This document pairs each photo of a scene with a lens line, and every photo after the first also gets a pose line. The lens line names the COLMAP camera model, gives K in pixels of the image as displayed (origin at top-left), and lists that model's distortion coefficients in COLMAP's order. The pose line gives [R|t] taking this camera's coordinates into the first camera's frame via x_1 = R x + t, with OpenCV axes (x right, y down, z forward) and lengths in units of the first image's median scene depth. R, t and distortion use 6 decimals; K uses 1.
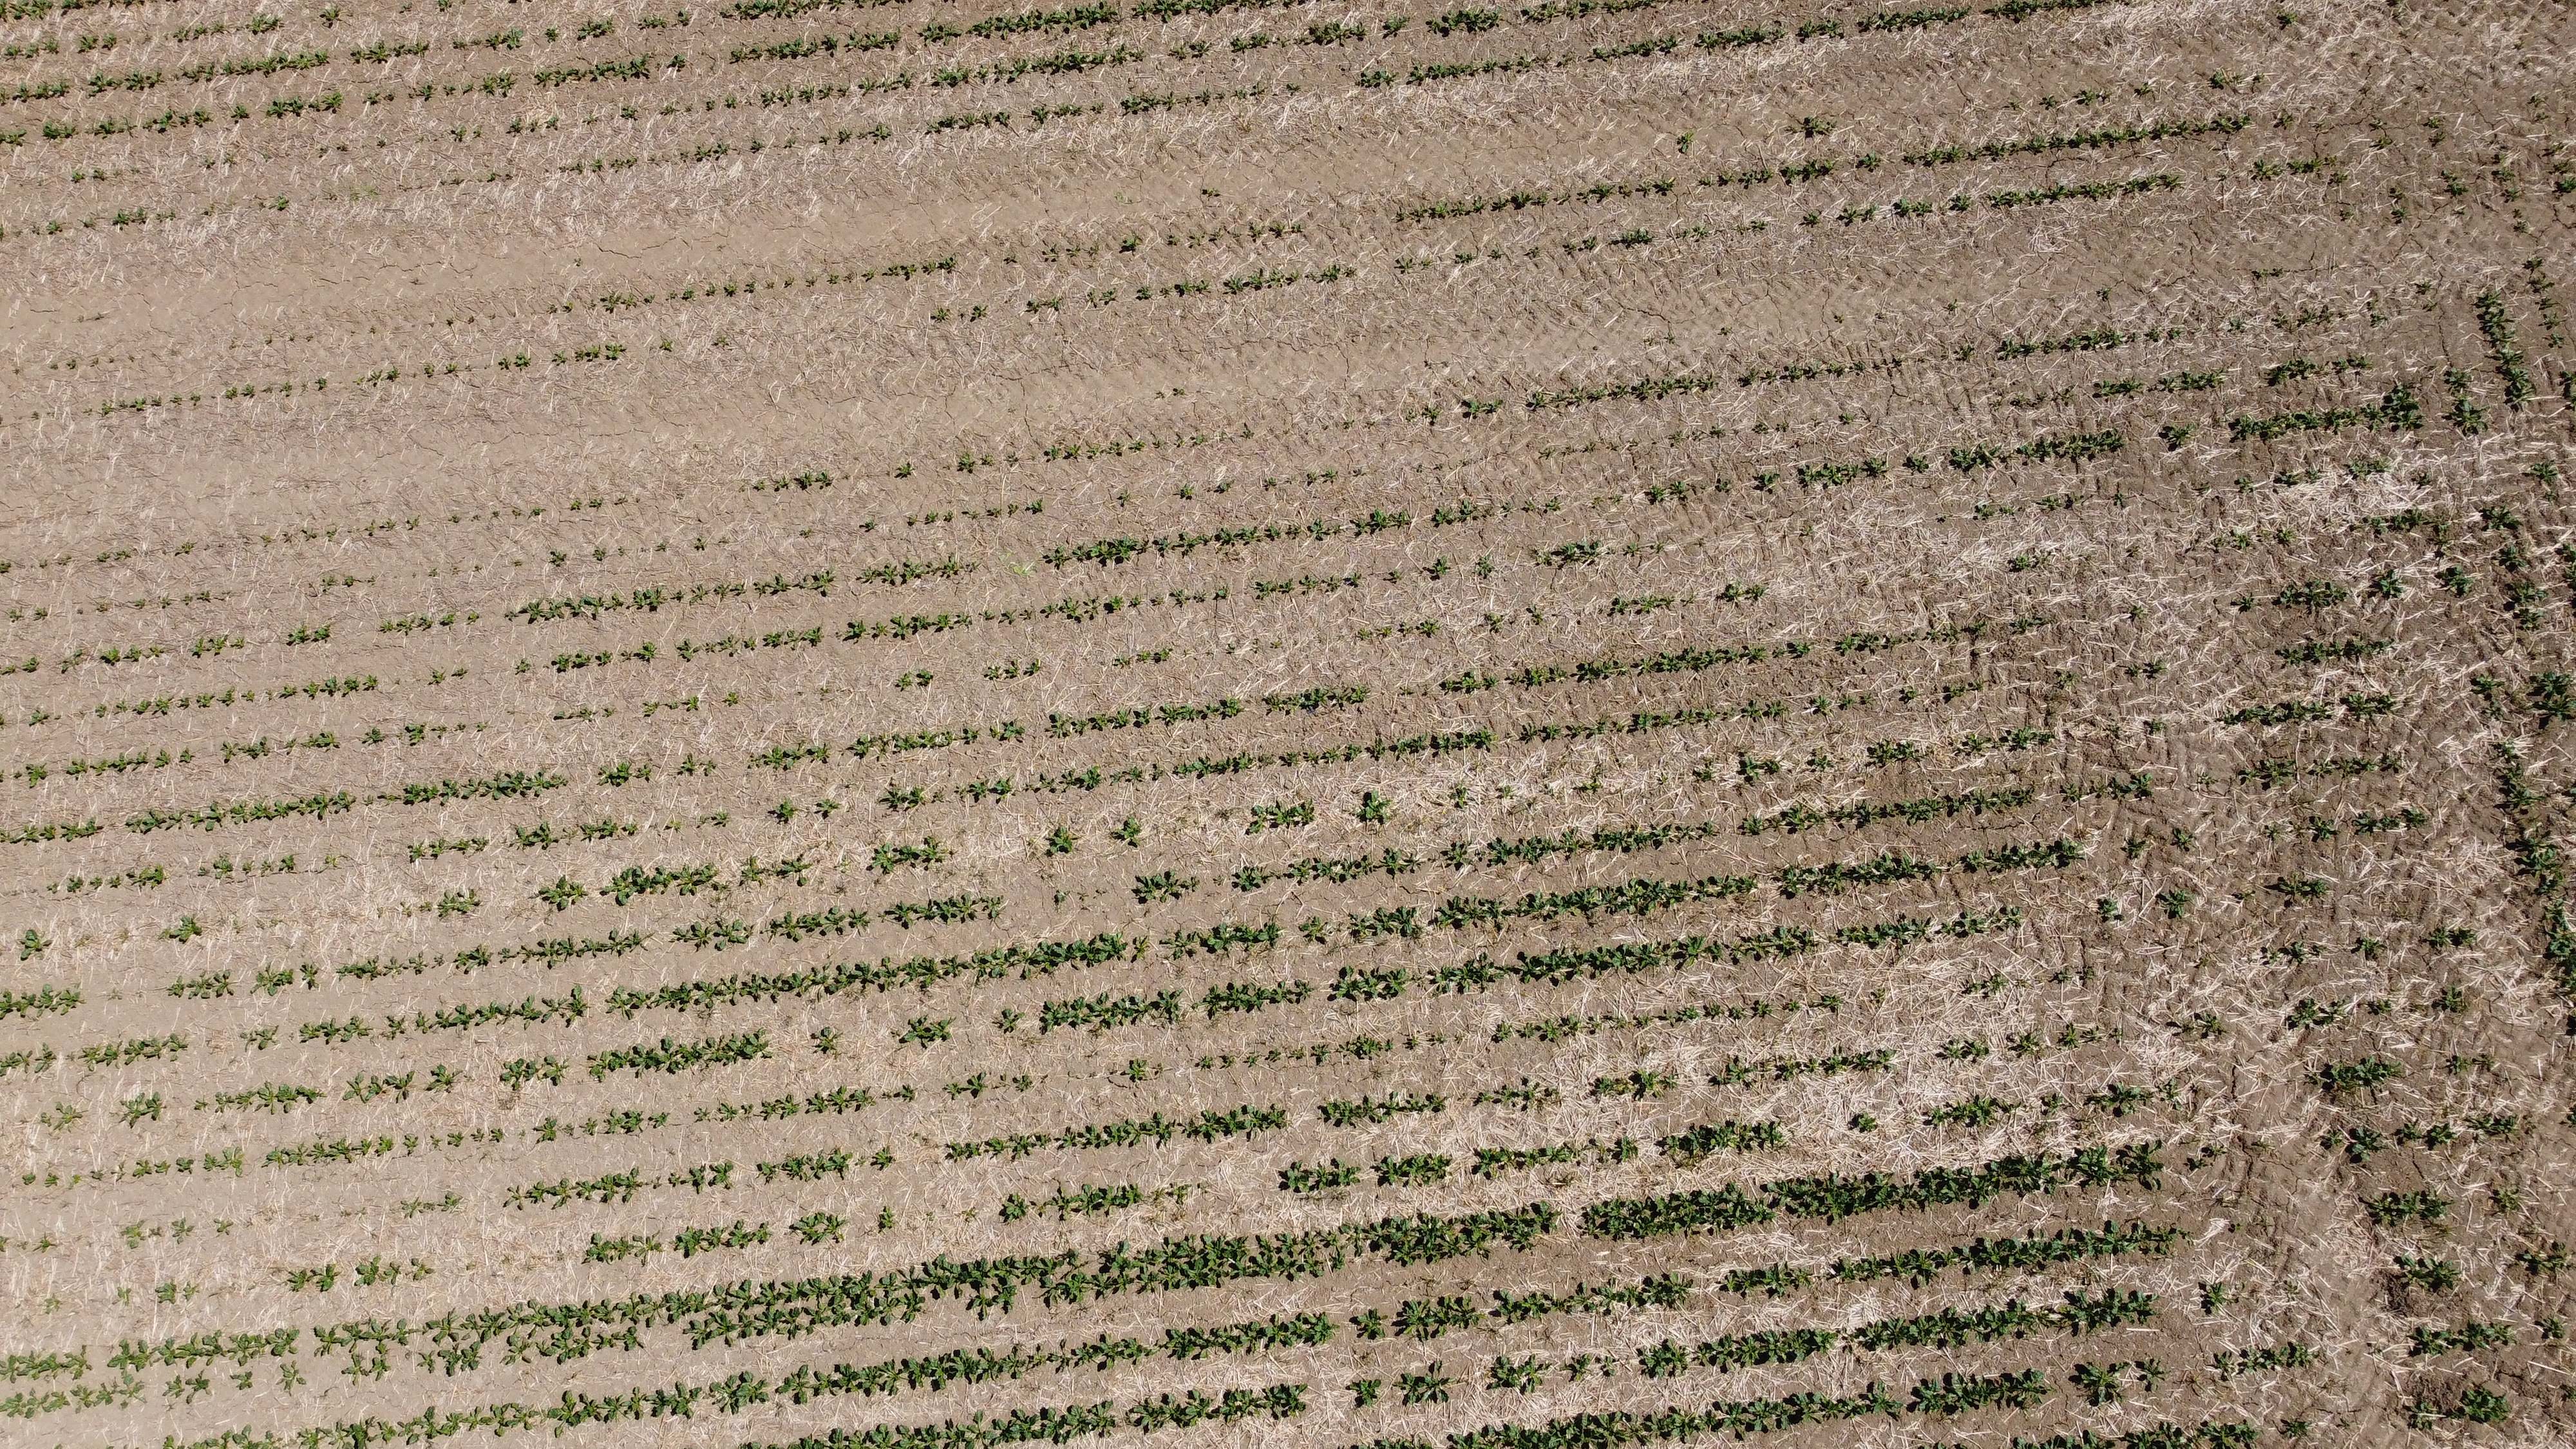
lens RADIAL K [[1970.3, 0, 1272.0], [0, 1970.3, 726.3], [0, 0, 1]] dist [-0.005486, -0.003206]
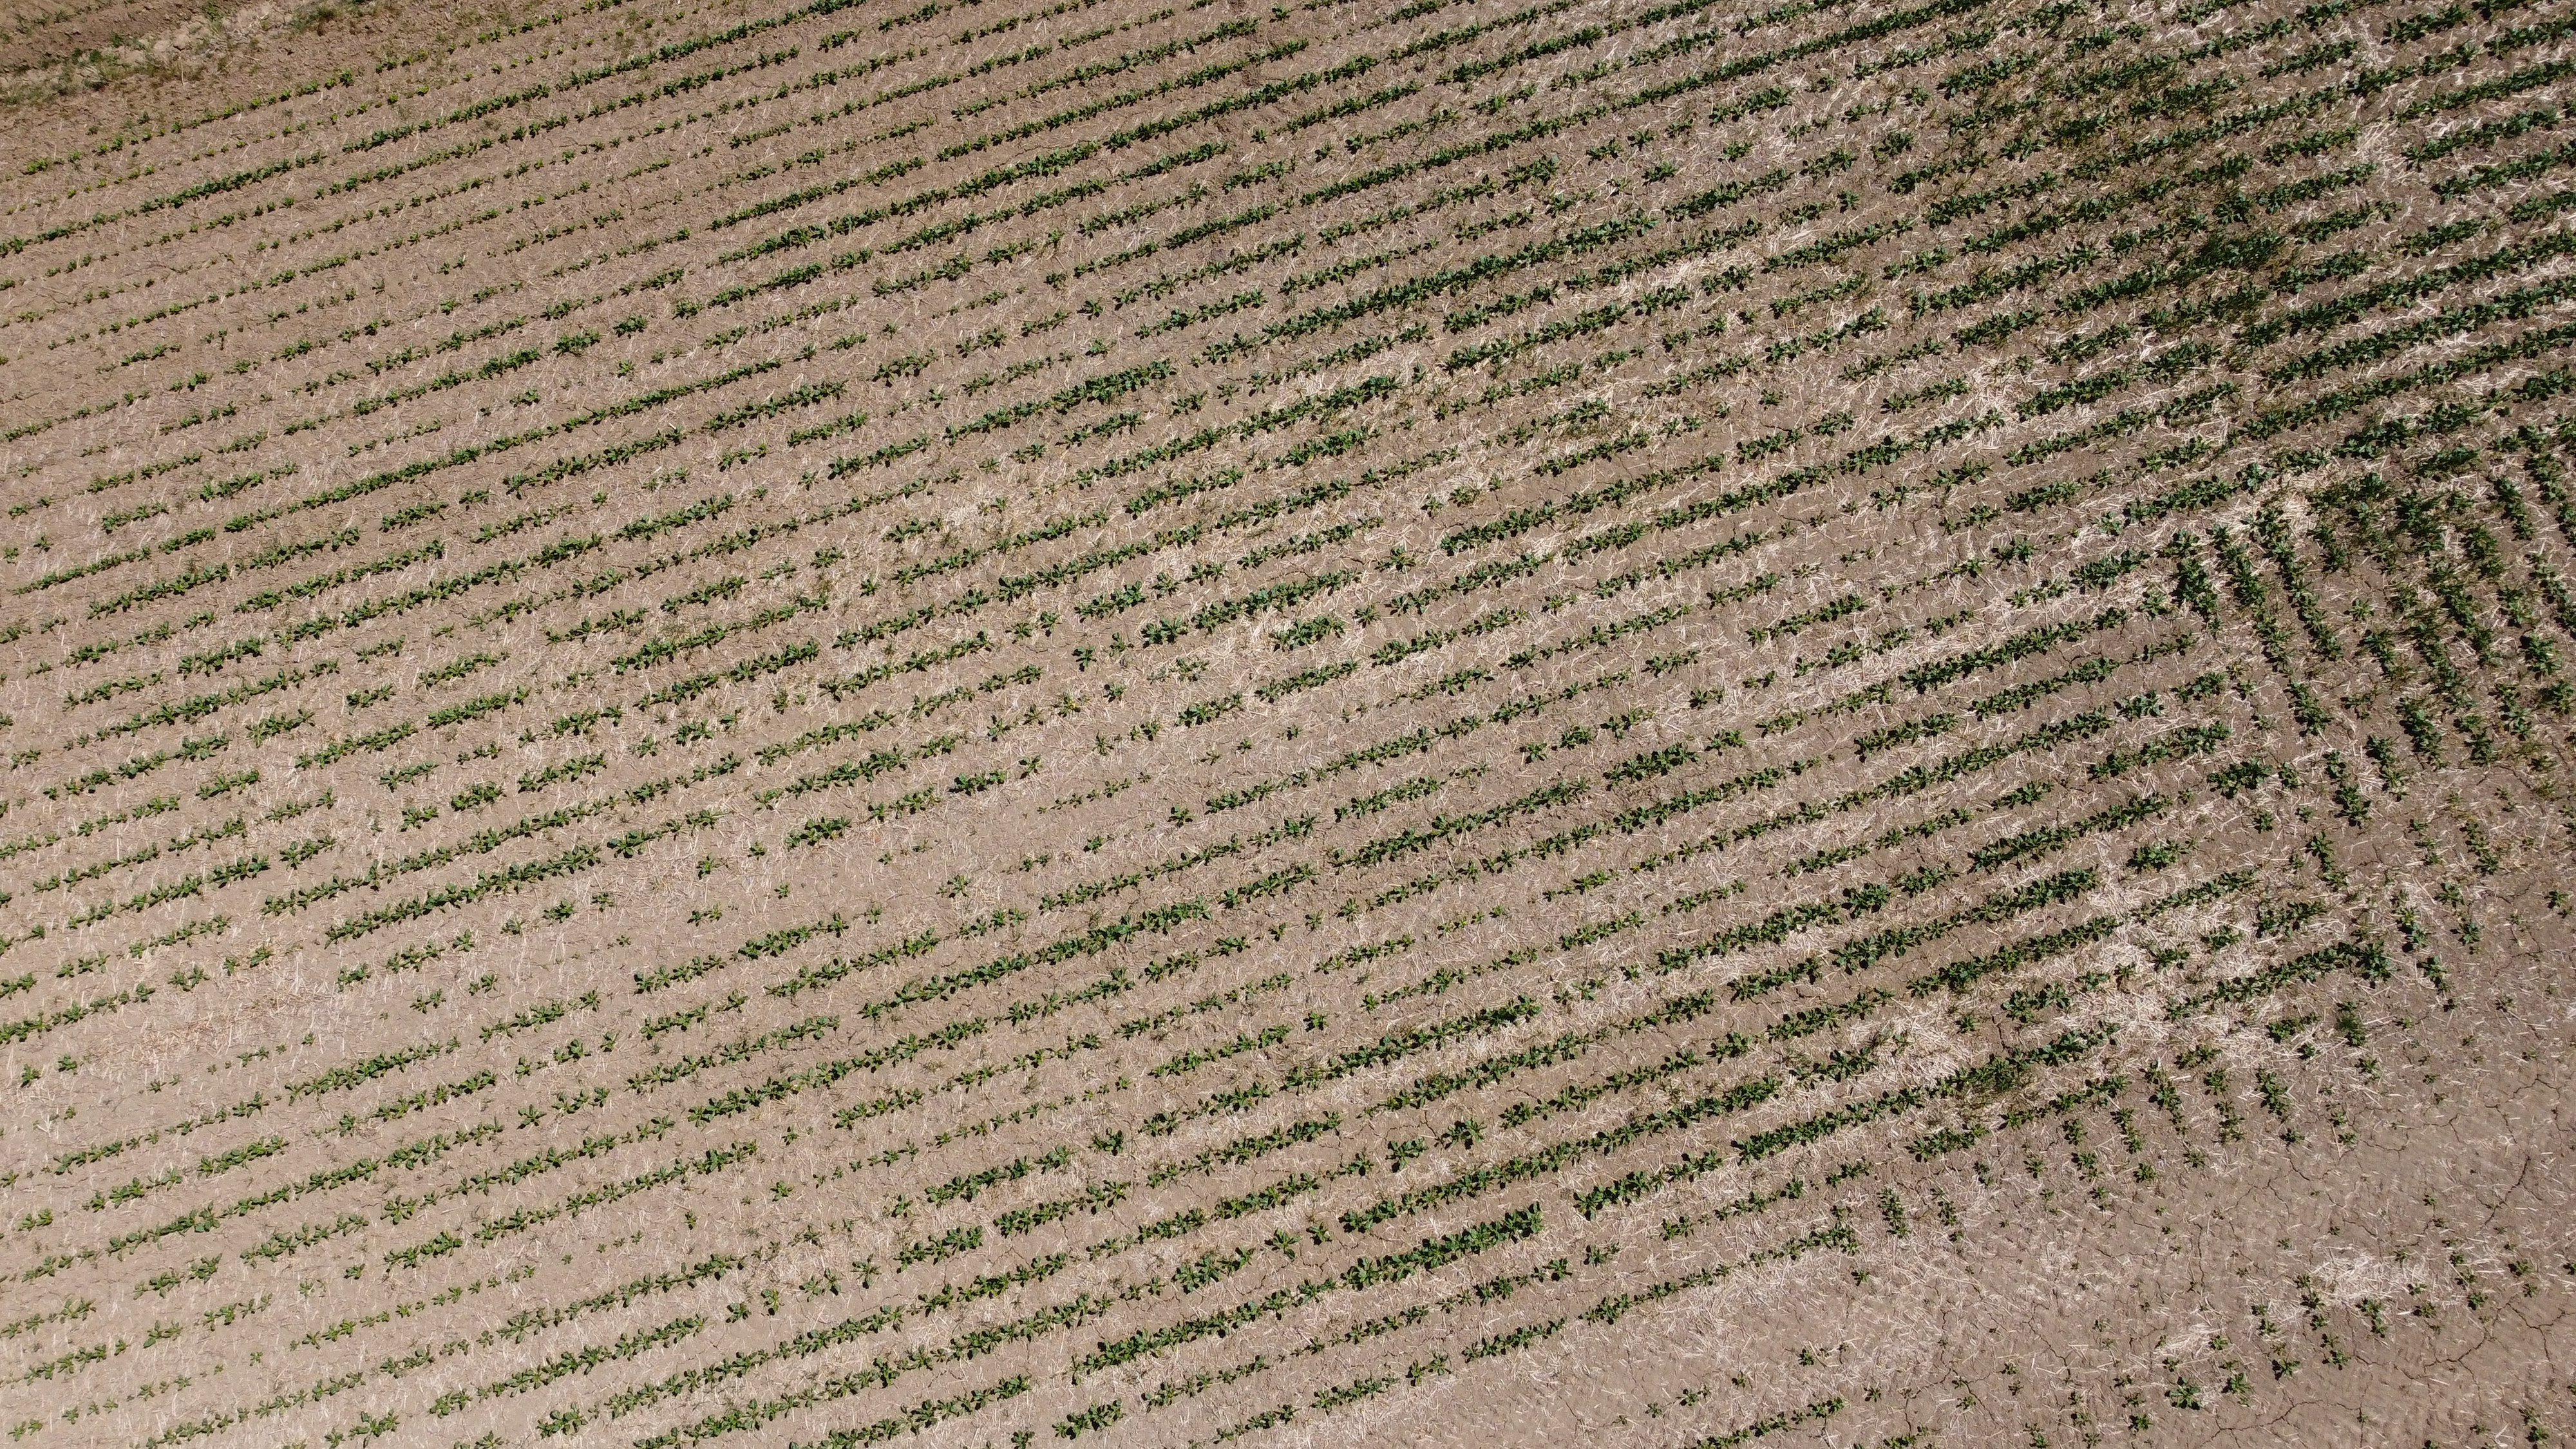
lens RADIAL K [[1970.3, 0, 1300.7], [0, 1970.3, 720.0], [0, 0, 1]] dist [-0.005486, -0.003206]
pose [[0.978429, -0.198093, 0.058623, 0.253539], [0.198506, 0.980099, -0.001252, -0.805467], [-0.057208, 0.012862, 0.998279, -0.036997]]
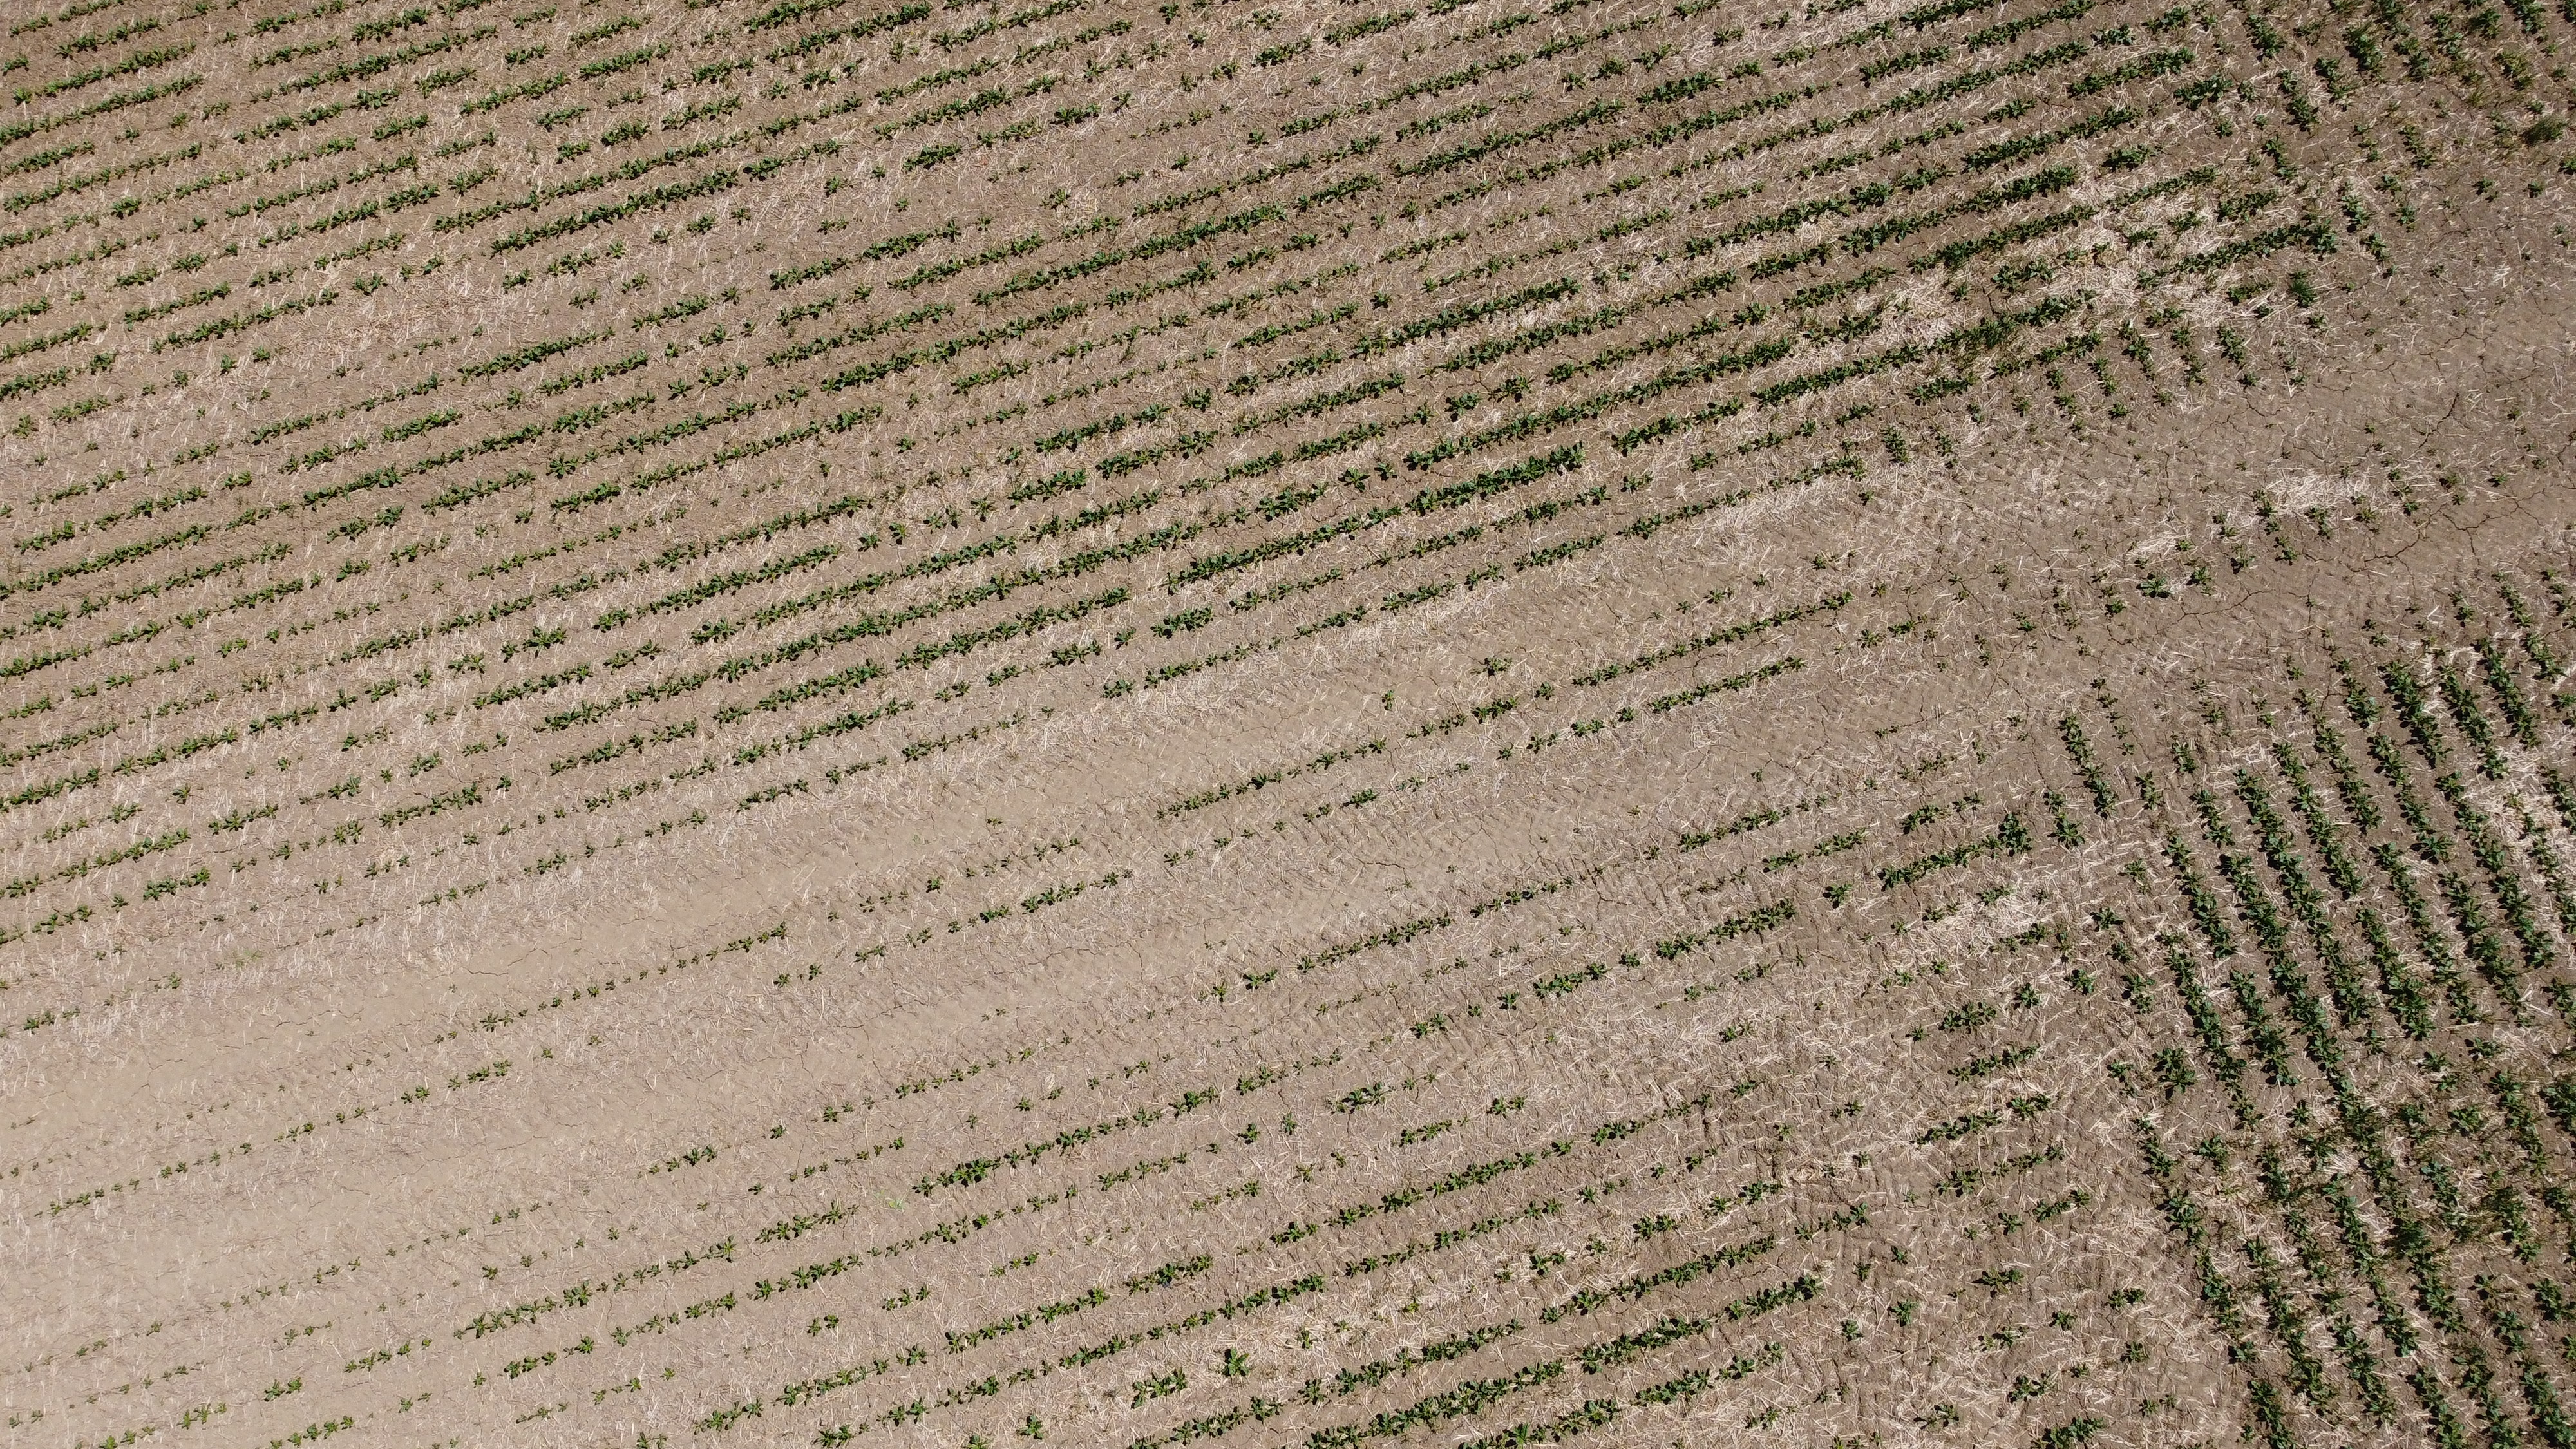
lens RADIAL K [[1970.3, 0, 1287.9], [0, 1970.3, 721.3], [0, 0, 1]] dist [-0.005486, -0.003206]
pose [[0.978613, -0.196402, 0.061181, 0.088453], [0.196832, 0.980437, -0.001024, -0.335405], [-0.059783, 0.013044, 0.998126, -0.180195]]
